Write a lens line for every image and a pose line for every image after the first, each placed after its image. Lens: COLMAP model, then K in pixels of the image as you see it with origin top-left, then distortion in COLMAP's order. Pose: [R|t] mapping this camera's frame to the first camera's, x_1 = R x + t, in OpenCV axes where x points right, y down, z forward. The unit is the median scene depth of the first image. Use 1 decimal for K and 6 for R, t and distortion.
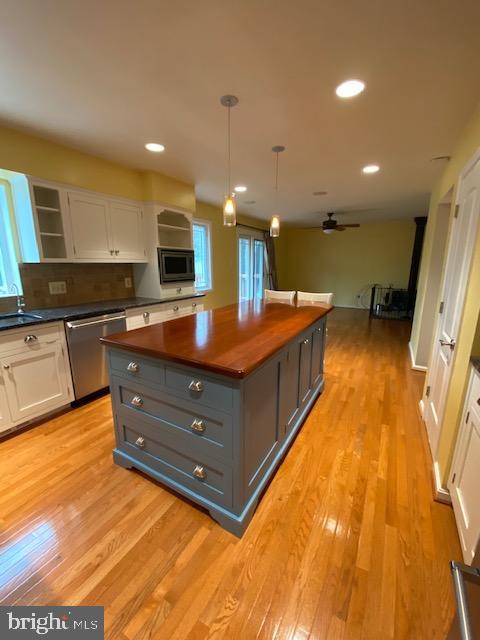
lens RADIAL K [[258.3, 0, 235.4], [0, 258.3, 319.2], [0, 0, 1]] dist [0.044426, -0.031302]
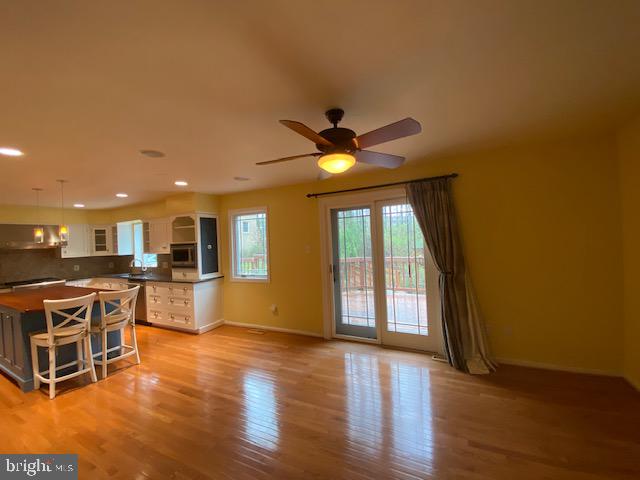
lens RADIAL K [[258.3, 0, 320.0], [0, 258.3, 240.0], [0, 0, 1]] dist [0.044426, -0.031302]
pose [[0.059164, -0.000938, -0.998248, 1.382143], [-0.167001, 0.985897, -0.010824, -0.477734], [0.984180, 0.167349, 0.058173, 1.979169]]
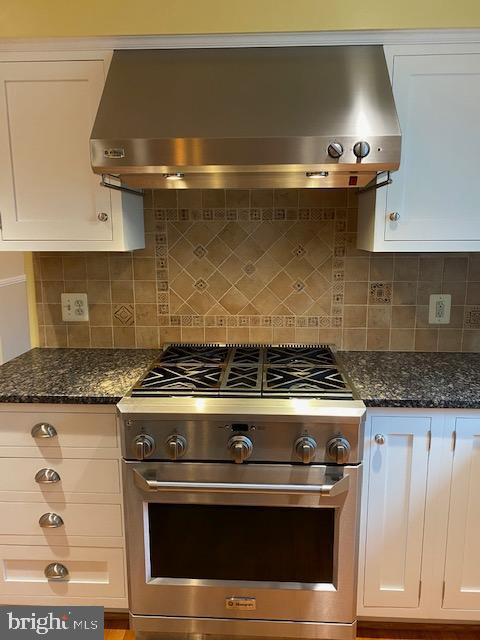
lens RADIAL K [[489.8, 0, 240.0], [0, 489.8, 320.0], [0, 0, 1]] dist [0.068466, -0.124112]
pose [[-0.885547, 0.088784, -0.455986, -0.214778], [-0.091897, 0.928689, 0.359293, -0.178691], [0.455369, 0.360075, -0.814239, 0.701409]]
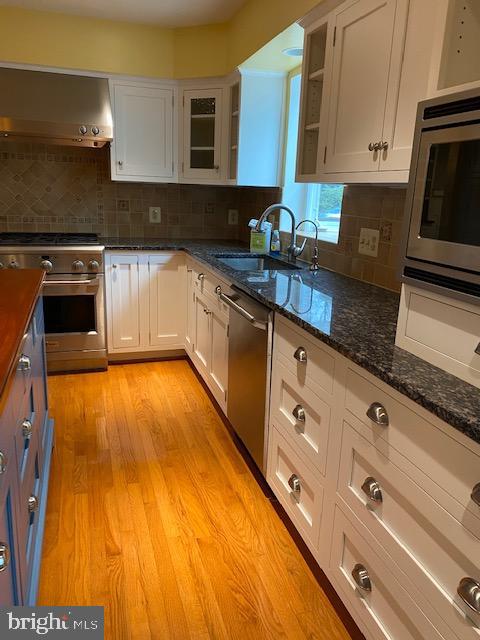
lens RADIAL K [[489.8, 0, 240.0], [0, 489.8, 320.0], [0, 0, 1]] dist [0.068466, -0.124112]
pose [[-0.664629, 0.166574, -0.728369, 0.112633], [-0.191976, 0.904035, 0.381923, -0.274429], [0.722090, 0.393667, -0.568870, 1.345626]]
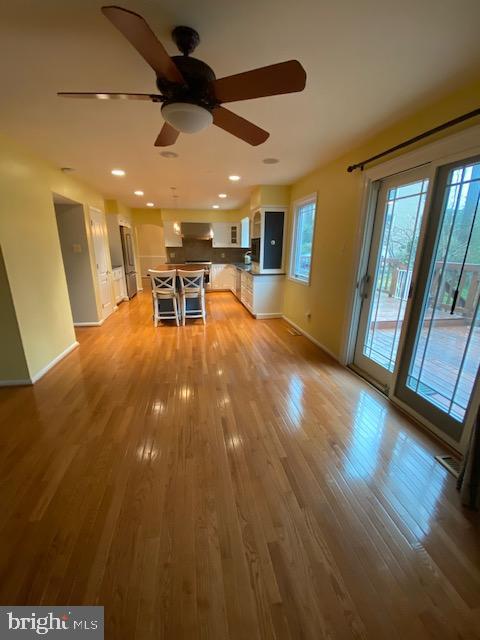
lens RADIAL K [[258.3, 0, 235.4], [0, 258.3, 319.2], [0, 0, 1]] dist [0.044426, -0.031302]
pose [[-0.765264, 0.177352, -0.618803, 1.023013], [-0.135248, 0.895542, 0.423925, -0.572632], [0.629348, 0.408106, -0.661340, 2.559749]]
